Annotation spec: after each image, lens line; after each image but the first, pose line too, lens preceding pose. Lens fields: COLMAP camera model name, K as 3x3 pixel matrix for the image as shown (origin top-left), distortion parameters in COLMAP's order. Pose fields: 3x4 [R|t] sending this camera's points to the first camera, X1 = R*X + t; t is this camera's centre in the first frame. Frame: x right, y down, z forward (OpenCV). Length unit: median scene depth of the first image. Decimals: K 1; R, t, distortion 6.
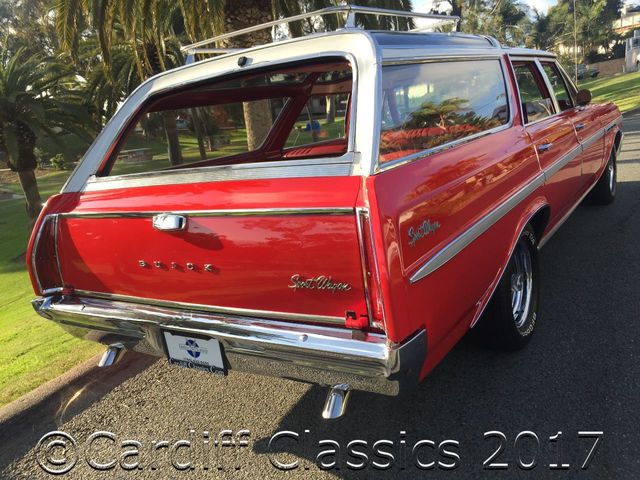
lens RADIAL K [[547.6, 0, 321.0], [0, 547.6, 238.7], [0, 0, 1]] dist [0.073443, -0.105055]
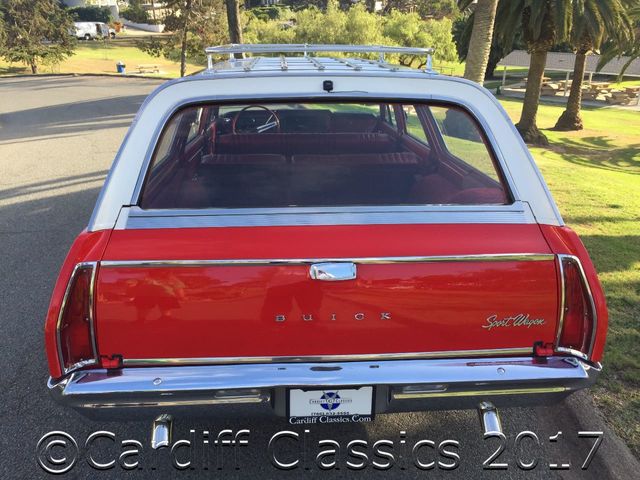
lens RADIAL K [[547.6, 0, 316.0], [0, 547.6, 236.0], [0, 0, 1]] dist [0.073443, -0.105055]
pose [[0.791744, -0.054945, 0.608376, -0.684361], [0.022437, 0.997890, 0.060924, -0.115624], [-0.610440, -0.034586, 0.791307, 0.247626]]
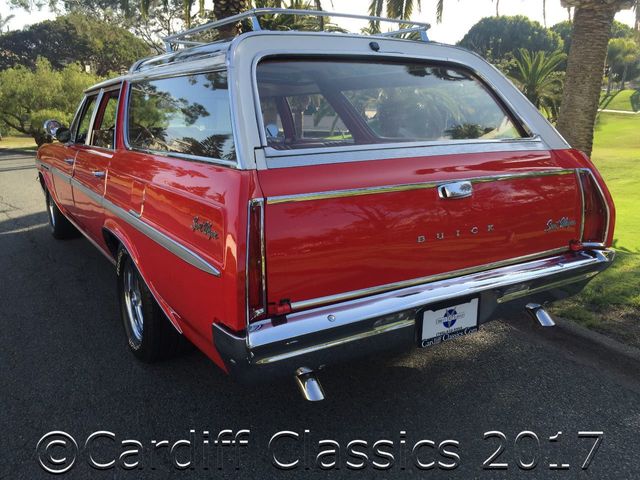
lens RADIAL K [[547.6, 0, 315.9], [0, 547.6, 236.5], [0, 0, 1]] dist [0.073443, -0.105055]
pose [[0.421770, -0.062745, 0.904529, -1.058567], [0.154187, 0.988036, -0.003357, 0.014486], [-0.893497, 0.140882, 0.426398, 0.656384]]
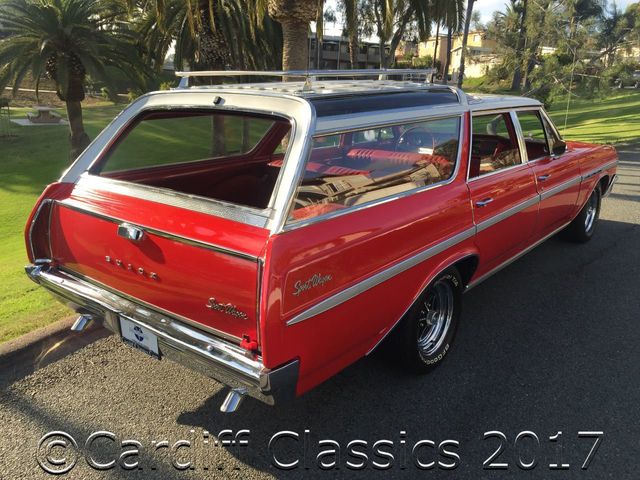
lens RADIAL K [[547.6, 0, 322.0], [0, 547.6, 241.0], [0, 0, 1]] dist [0.073443, -0.105055]
pose [[0.985642, 0.161318, -0.049872, 0.170420], [-0.157474, 0.984802, 0.073258, -0.136223], [0.060931, -0.064353, 0.996065, -0.163410]]
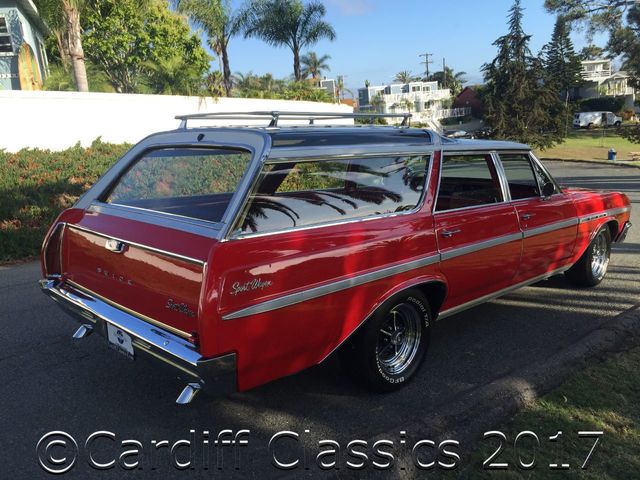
lens RADIAL K [[547.6, 0, 321.4], [0, 547.6, 240.4], [0, 0, 1]] dist [0.073443, -0.105055]
pose [[0.969621, 0.169354, -0.176508, 0.399516], [-0.174667, 0.984515, -0.014896, -0.094445], [0.171252, 0.045273, 0.984187, -0.259345]]
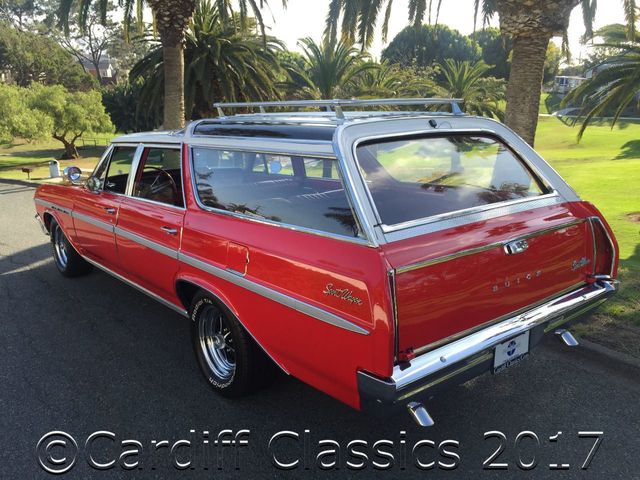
lens RADIAL K [[547.6, 0, 317.1], [0, 547.6, 235.2], [0, 0, 1]] dist [0.073443, -0.105055]
pose [[0.305747, -0.069521, 0.949571, -1.317513], [0.197773, 0.980215, 0.008085, -0.127854], [-0.931346, 0.185327, 0.313447, 0.828796]]
